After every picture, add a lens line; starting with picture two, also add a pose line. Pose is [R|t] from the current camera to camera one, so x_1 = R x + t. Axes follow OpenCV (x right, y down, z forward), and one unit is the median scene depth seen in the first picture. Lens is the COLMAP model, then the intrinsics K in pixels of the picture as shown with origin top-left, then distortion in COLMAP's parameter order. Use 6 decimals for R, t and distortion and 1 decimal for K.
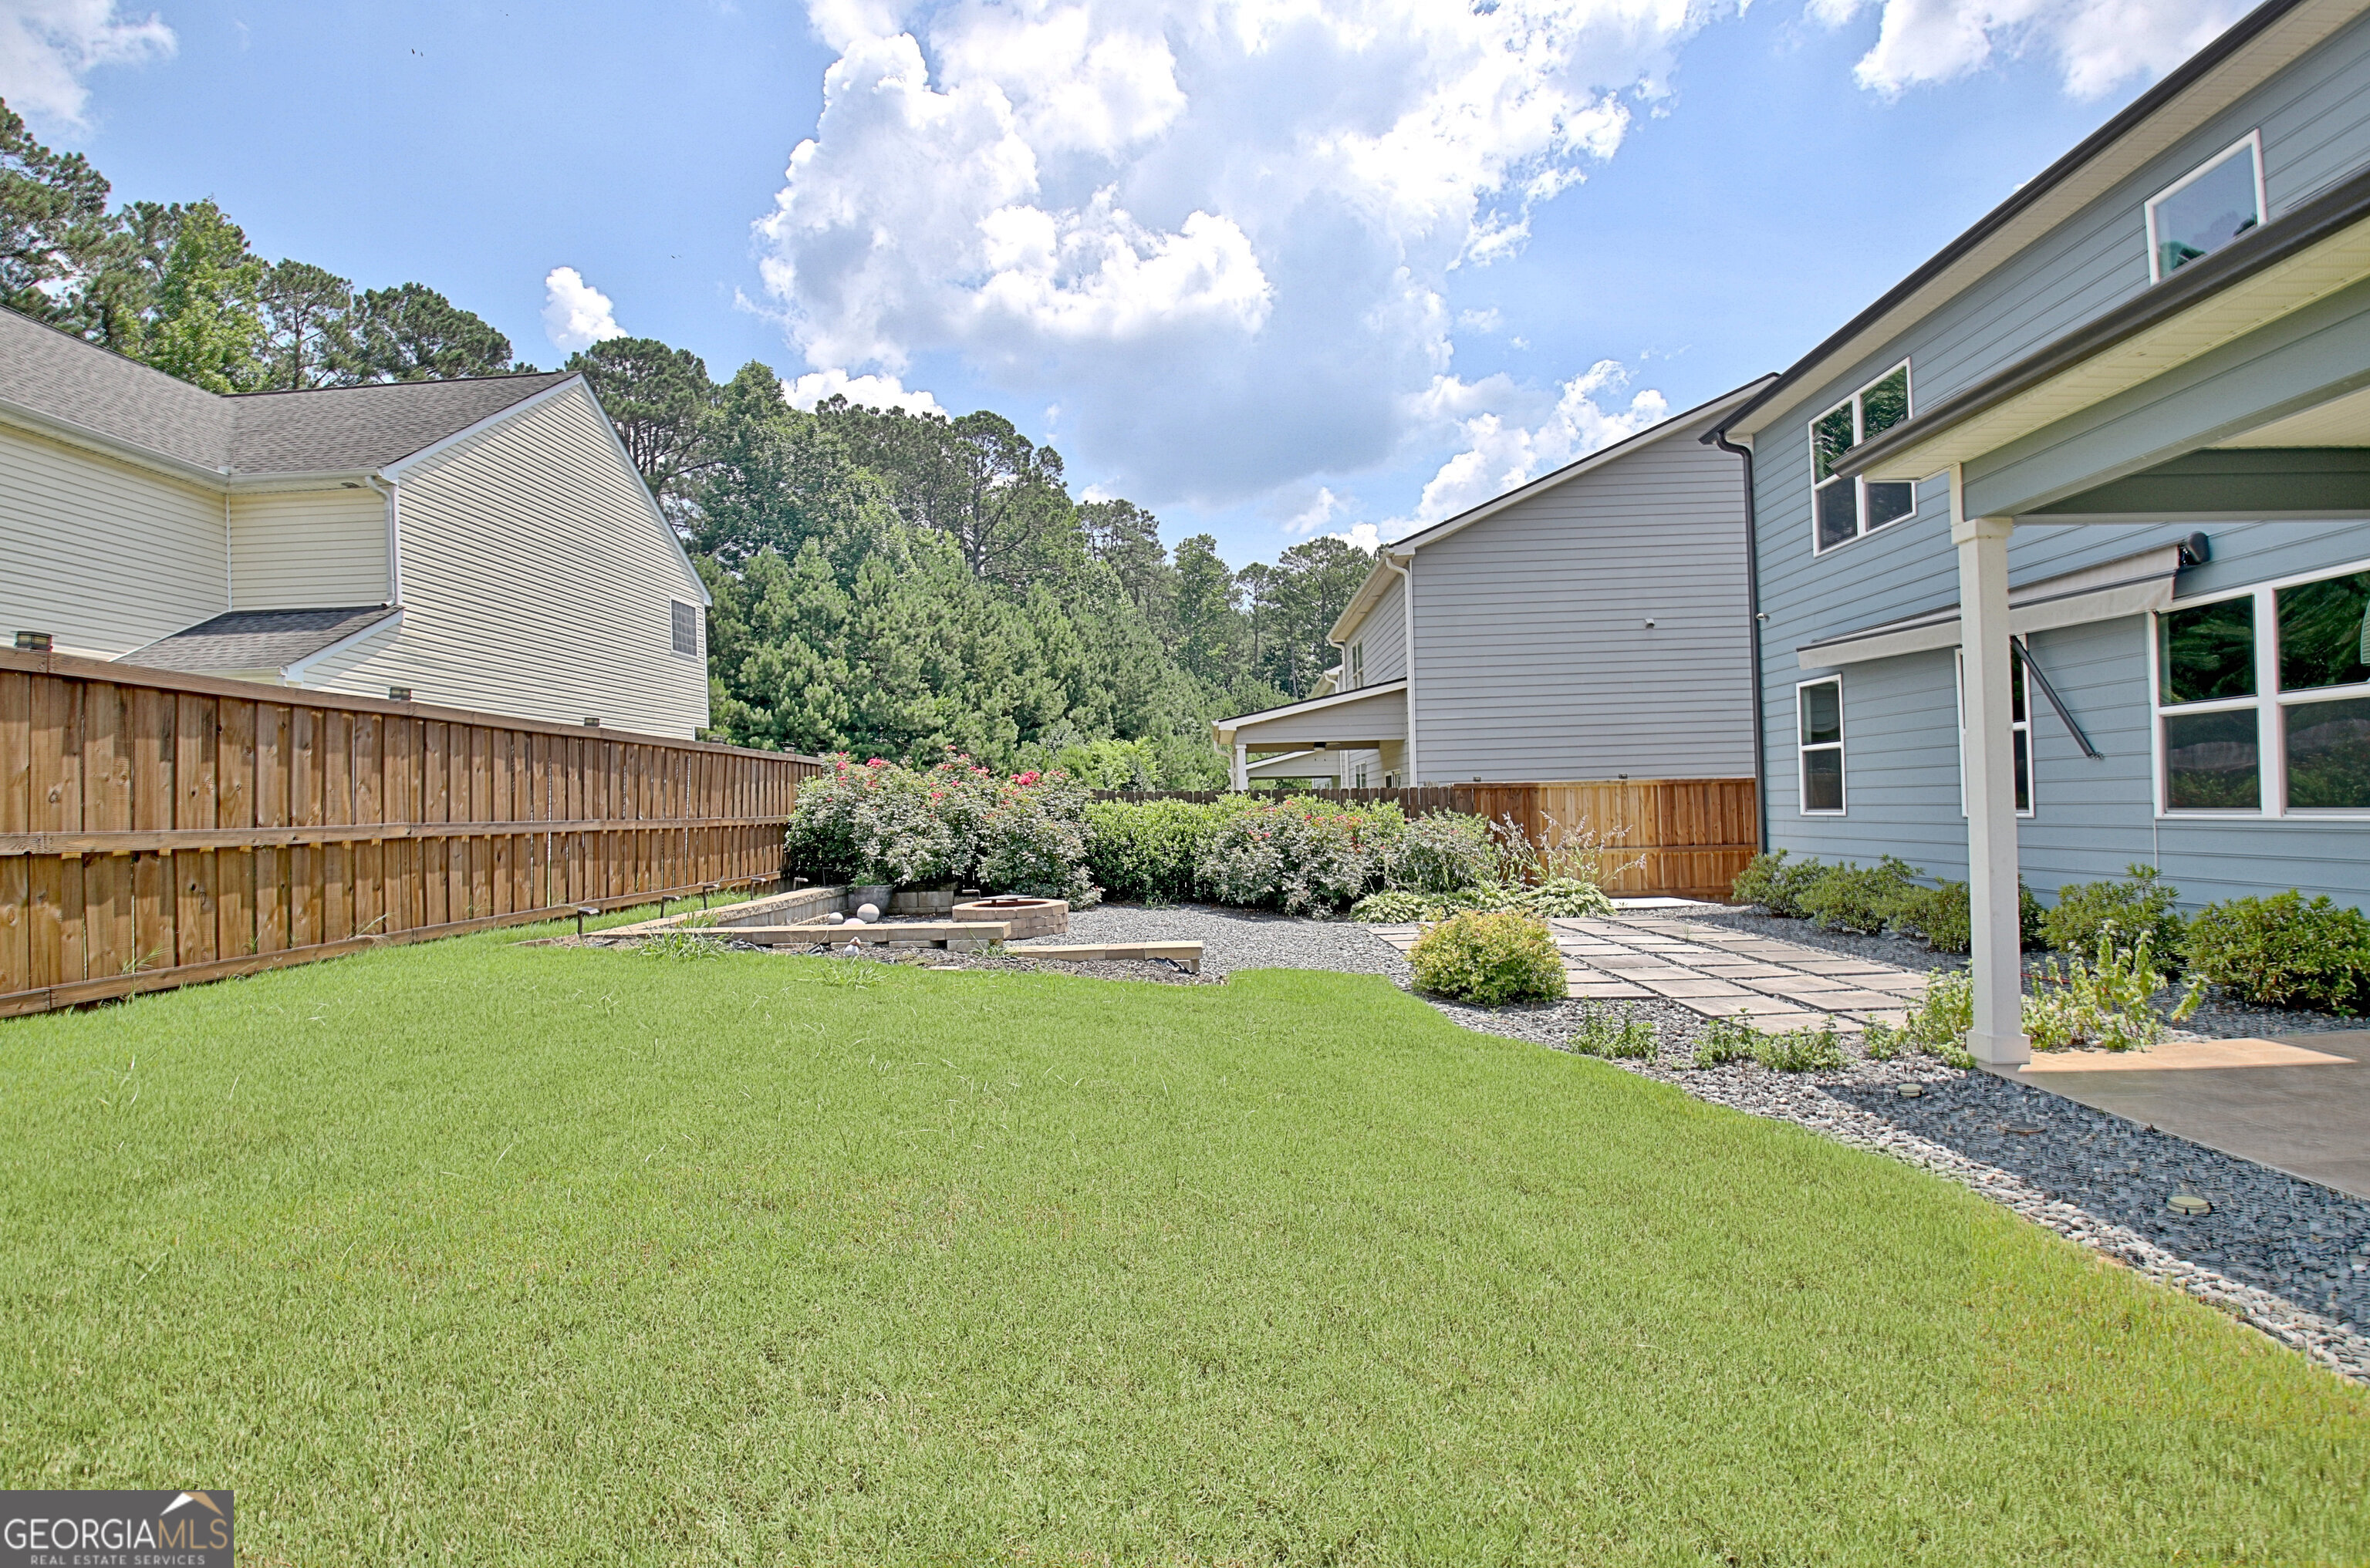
lens RADIAL K [[1110.8, 0, 1185.0], [0, 1110.8, 784.0], [0, 0, 1]] dist [0.007046, -0.023008]
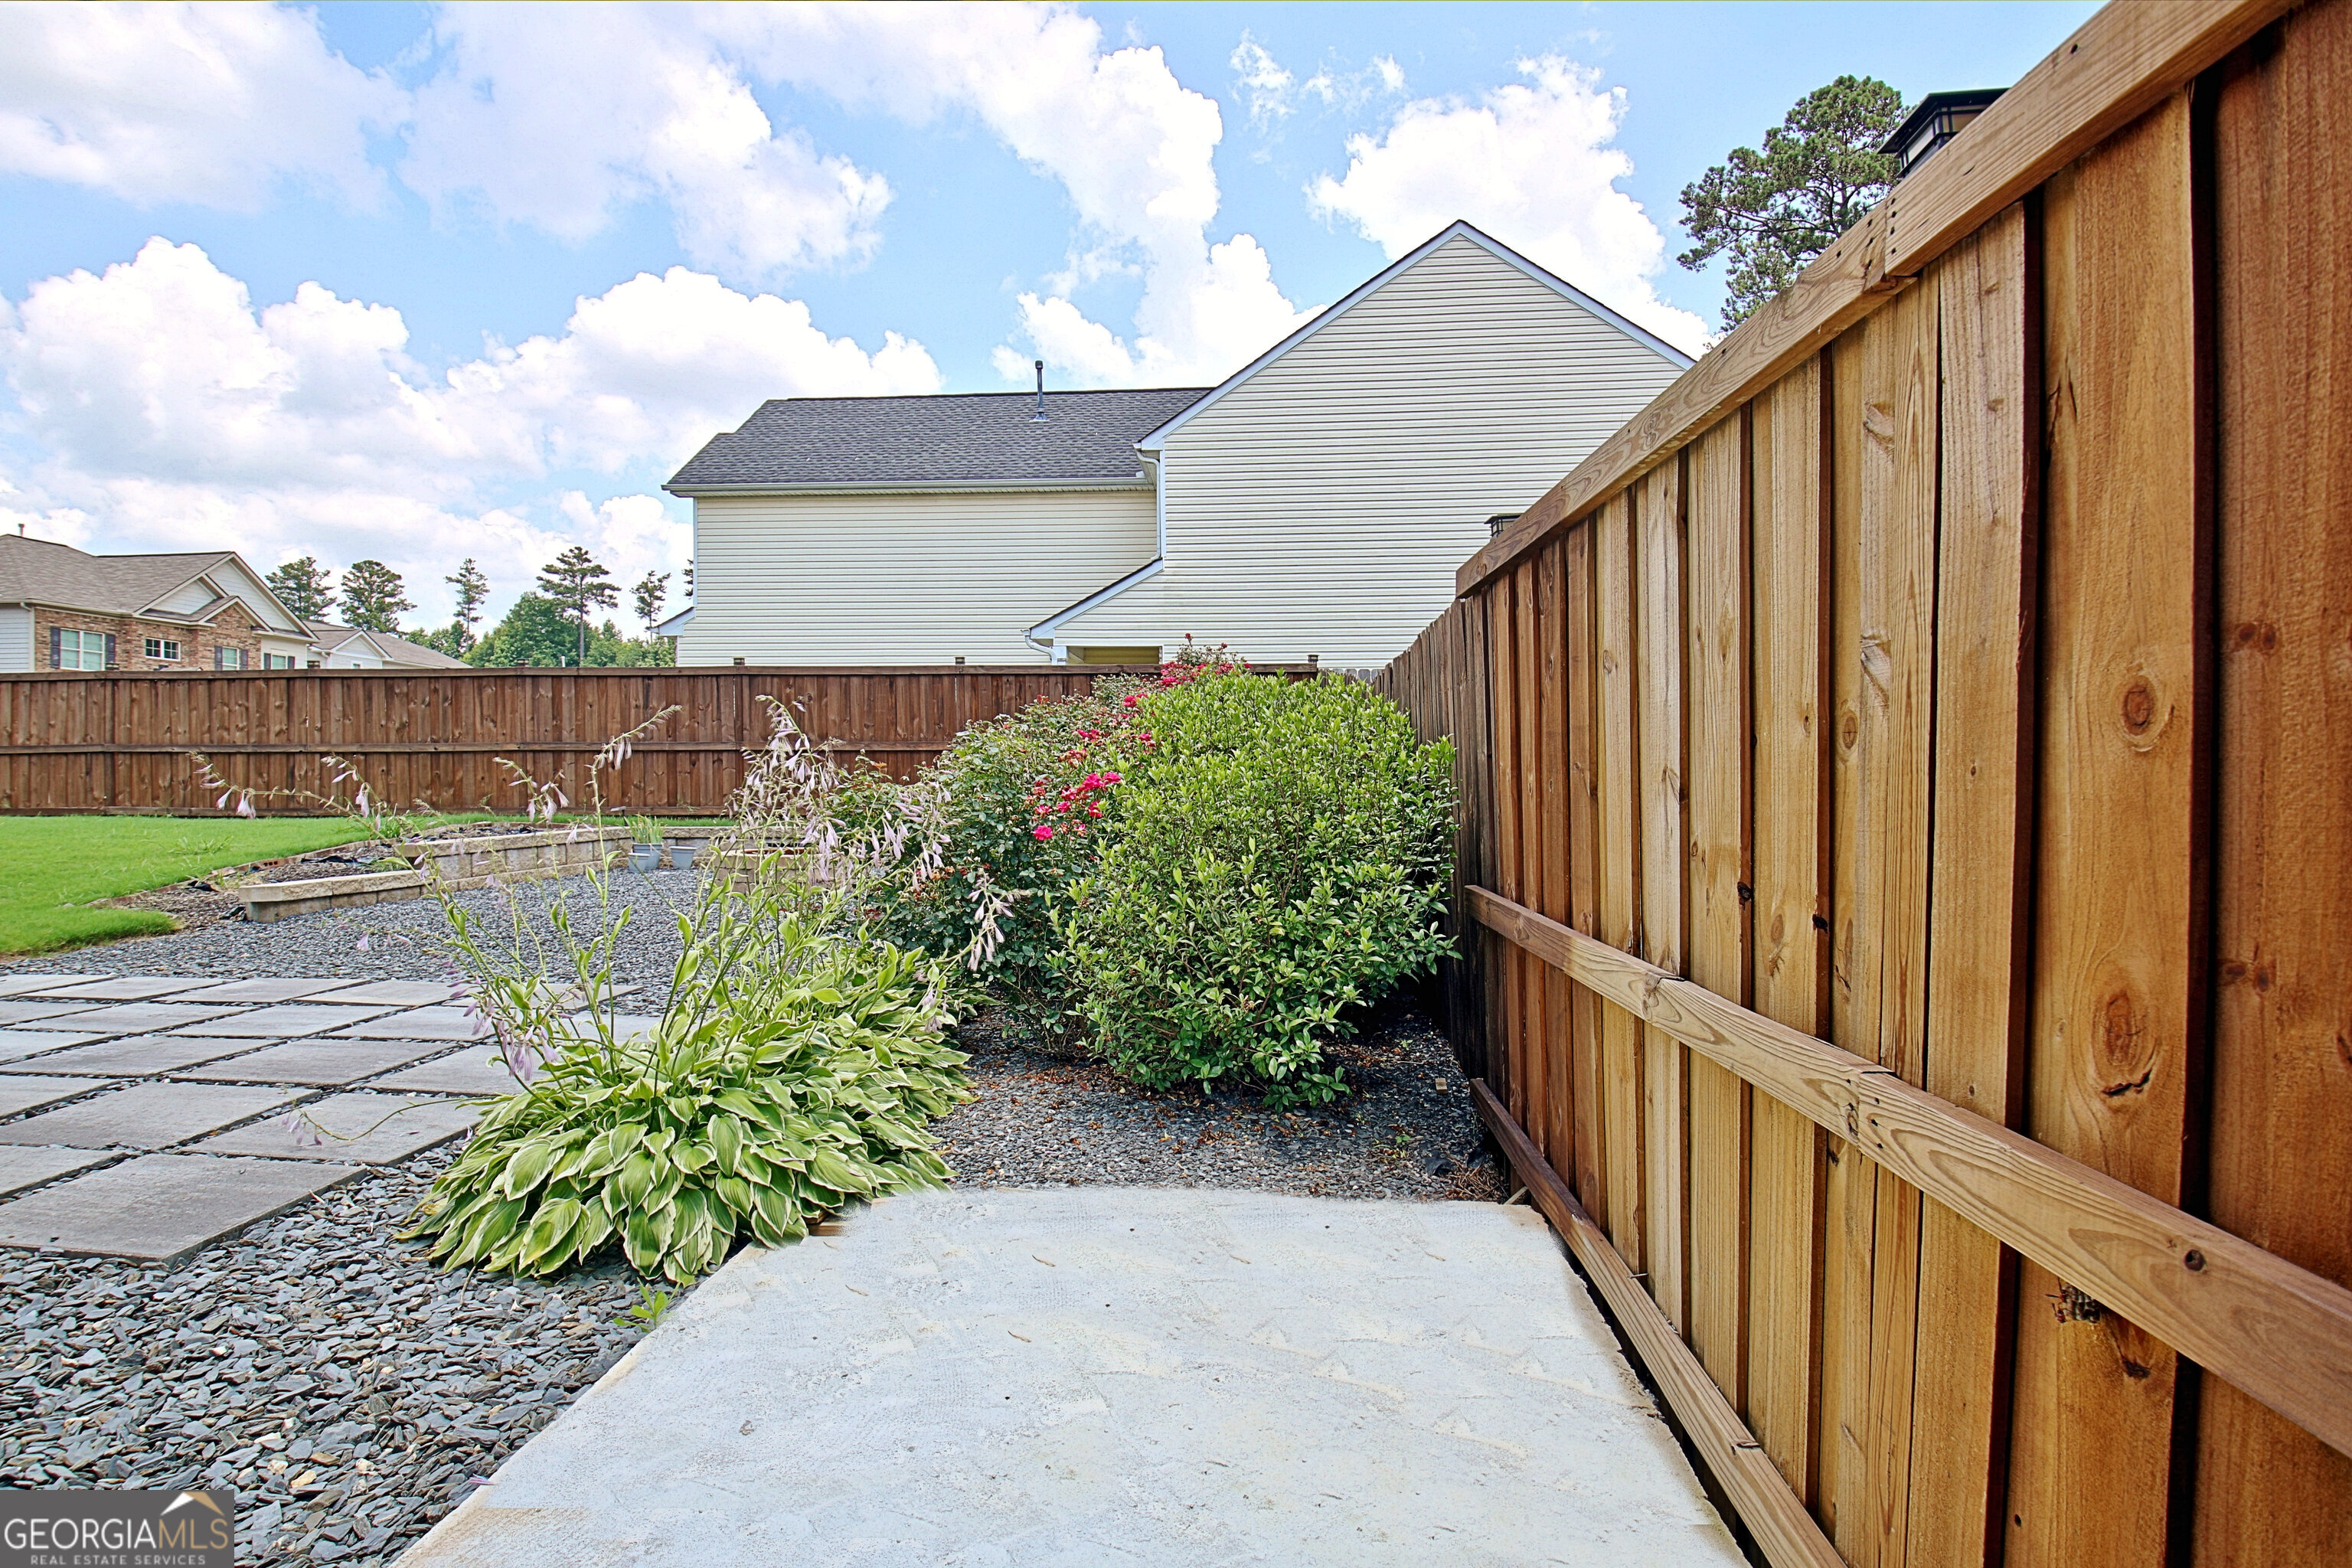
lens RADIAL K [[1210.9, 0, 1176.0], [0, 1210.9, 784.0], [0, 0, 1]] dist [0.019158, -0.032225]
pose [[-0.049988, 0.032701, -0.998214, 0.577205], [0.023654, 0.999222, 0.031549, 0.035860], [0.998470, -0.022035, -0.050723, 1.140207]]
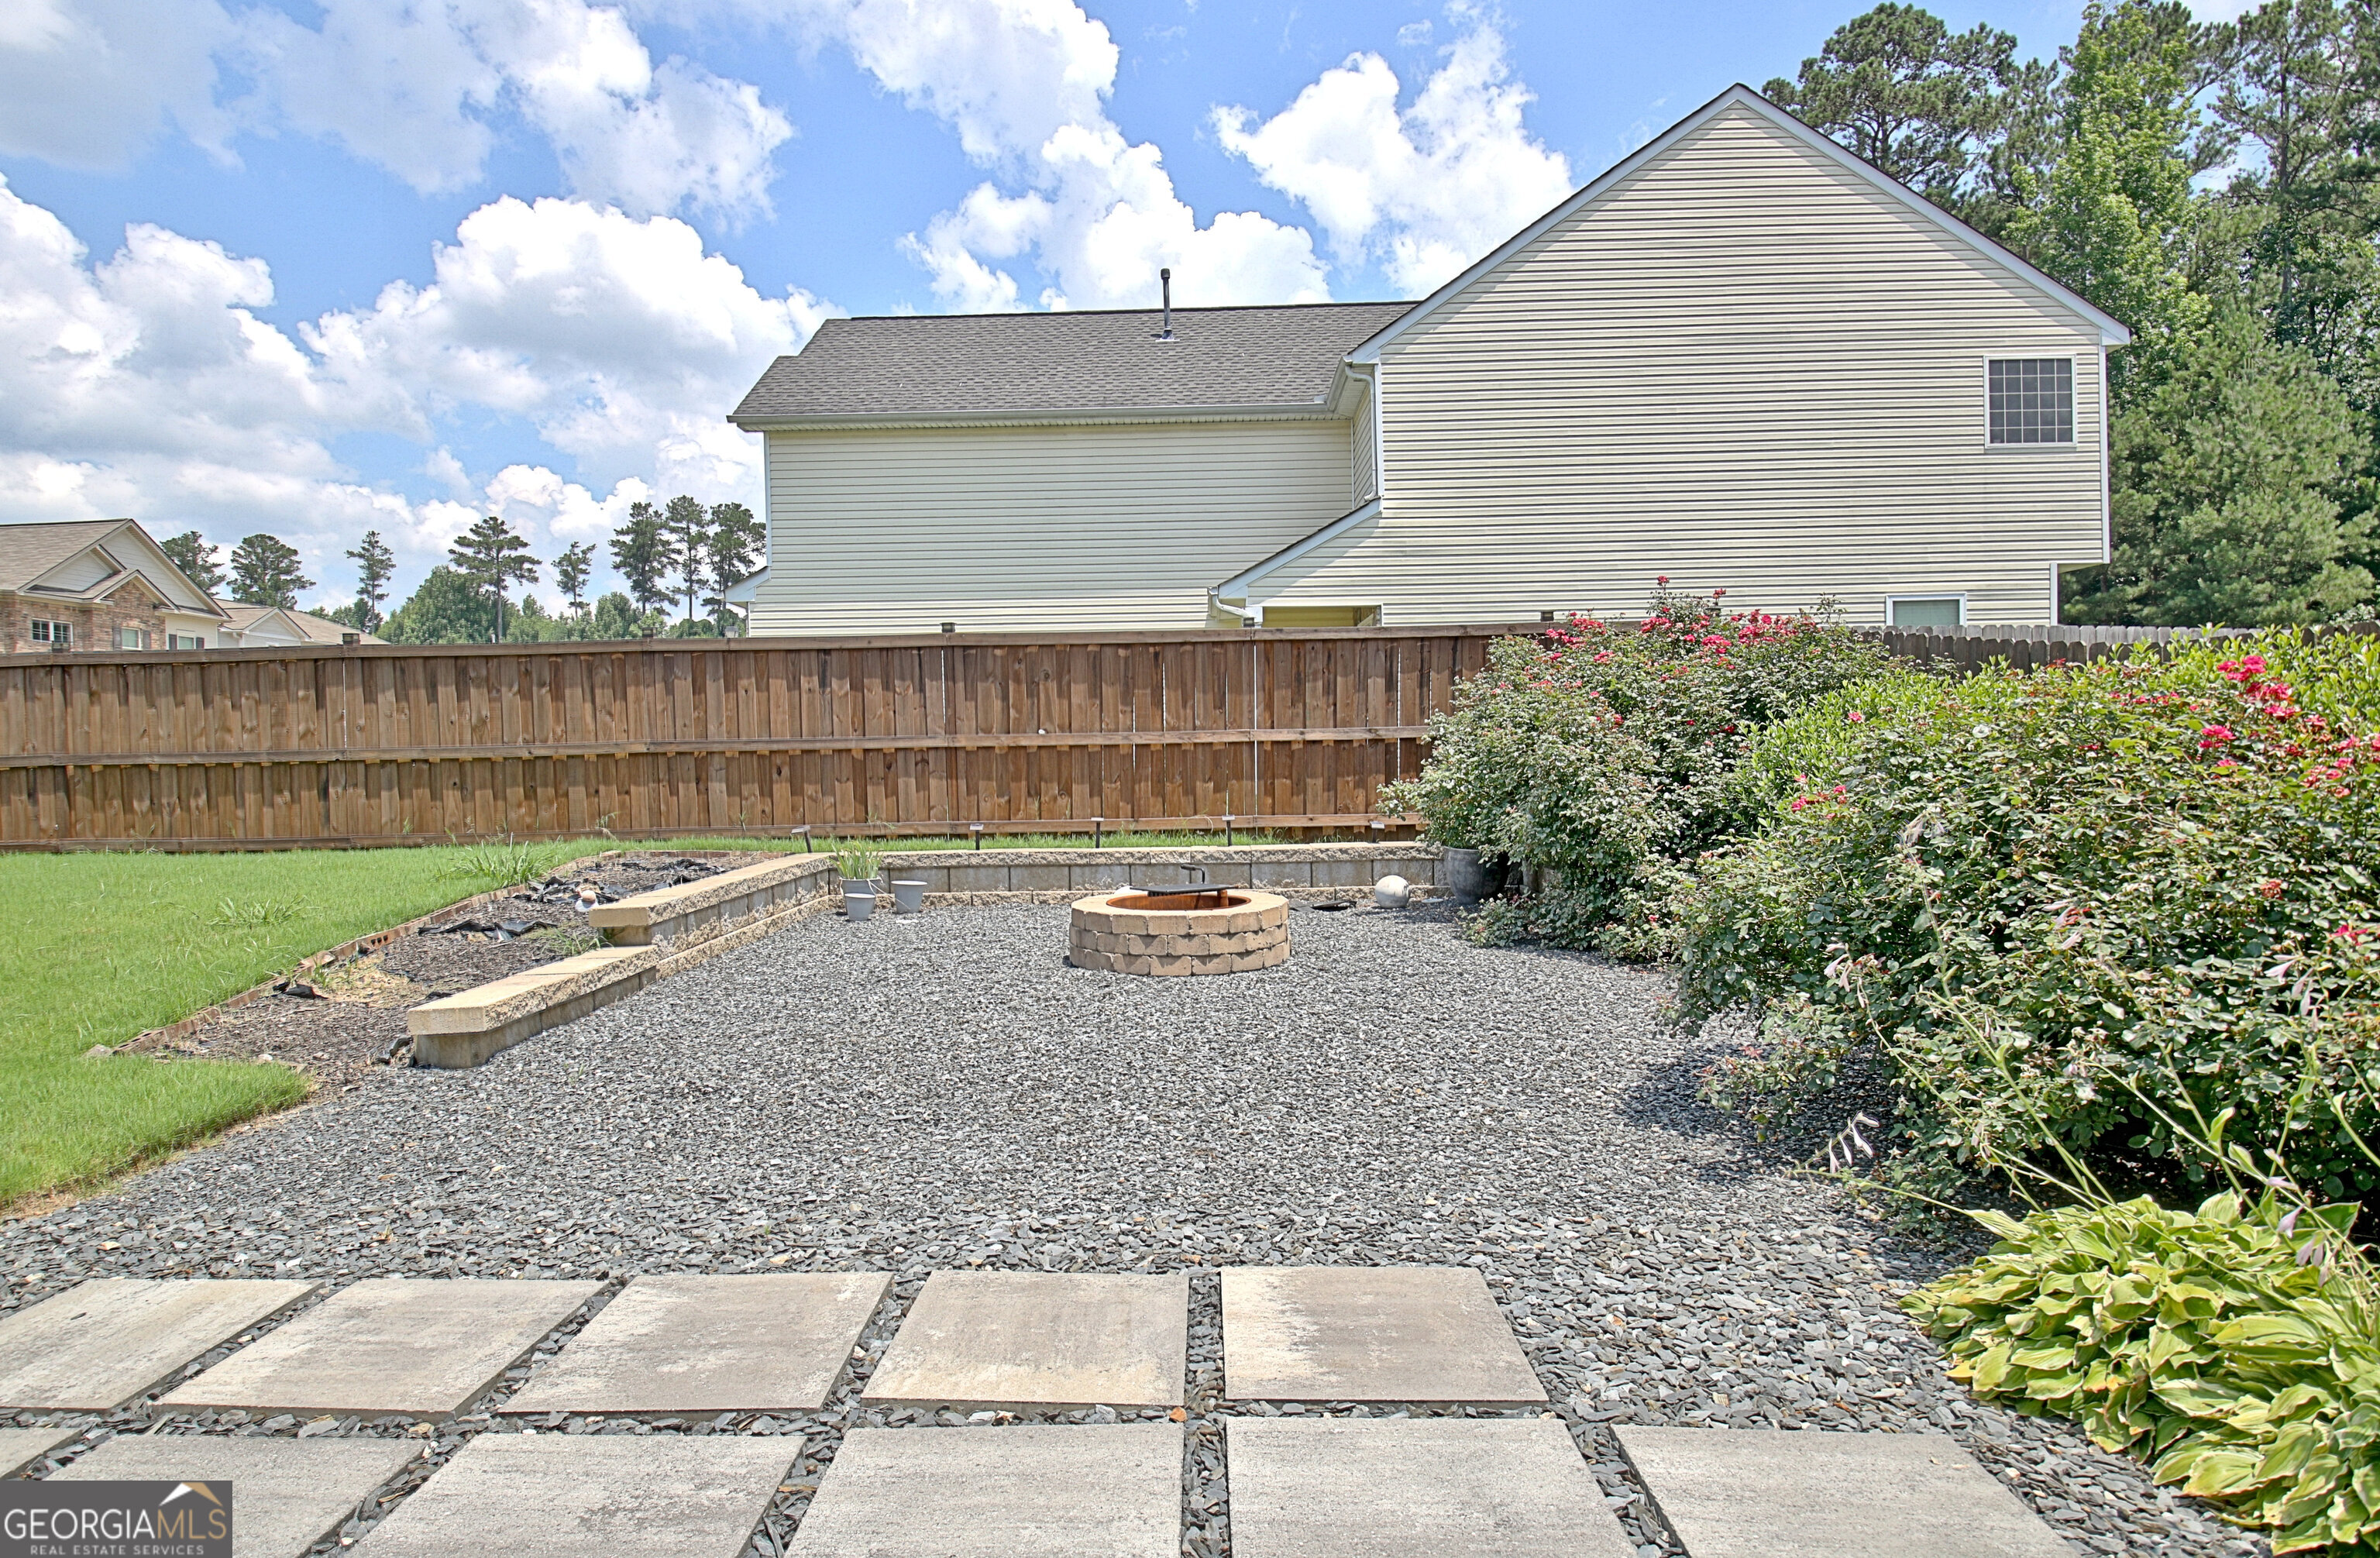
lens RADIAL K [[1241.6, 0, 1187.7], [0, 1241.6, 786.8], [0, 0, 1]] dist [0.008391, -0.025624]
pose [[0.008700, 0.055799, -0.998404, 0.364052], [0.040528, 0.997602, 0.056107, 0.018621], [0.999141, -0.040952, 0.006418, 0.874485]]
